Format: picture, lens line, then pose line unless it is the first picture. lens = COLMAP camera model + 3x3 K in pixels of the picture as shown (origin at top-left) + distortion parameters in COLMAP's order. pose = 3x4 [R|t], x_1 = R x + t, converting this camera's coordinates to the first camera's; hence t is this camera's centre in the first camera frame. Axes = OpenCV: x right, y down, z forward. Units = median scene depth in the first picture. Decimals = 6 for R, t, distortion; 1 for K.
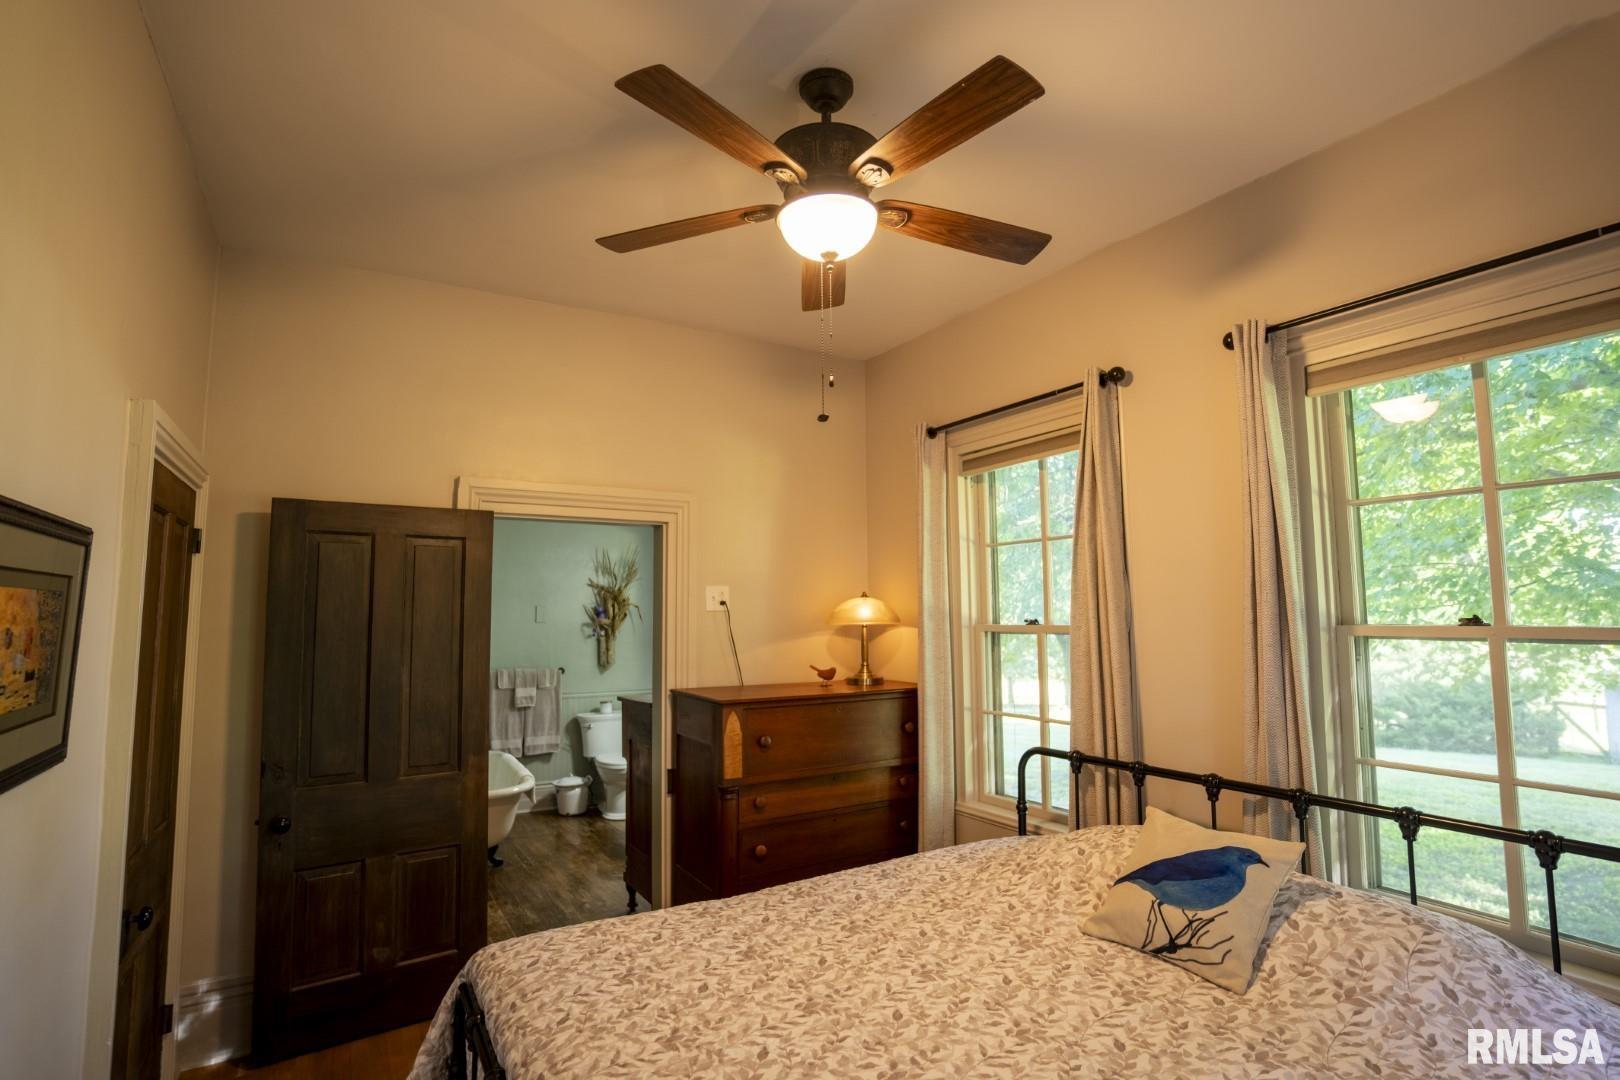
lens RADIAL K [[816.8, 0, 815.3], [0, 816.8, 536.9], [0, 0, 1]] dist [-0.078502, 0.040829]
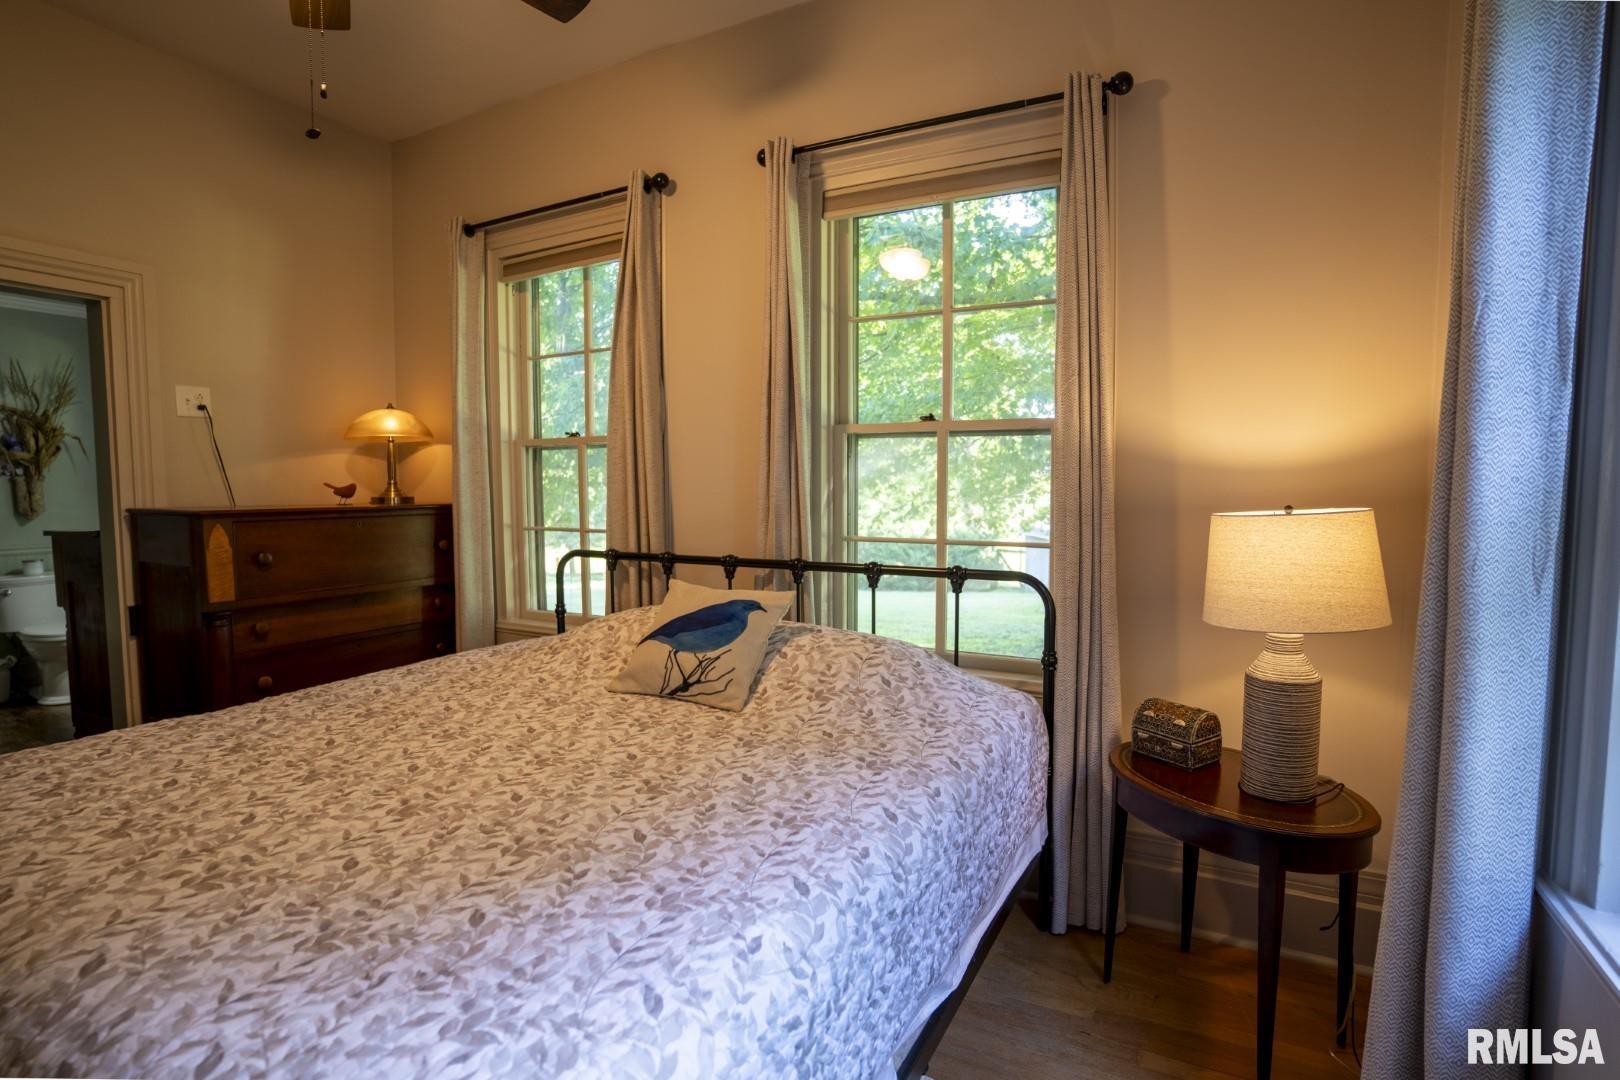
lens RADIAL K [[816.8, 0, 815.3], [0, 816.8, 536.9], [0, 0, 1]] dist [-0.078502, 0.040829]
pose [[0.864063, -0.029452, 0.502522, 0.029729], [-0.052475, 0.987578, 0.148109, 0.098096], [-0.500641, -0.154345, 0.851784, -0.023752]]
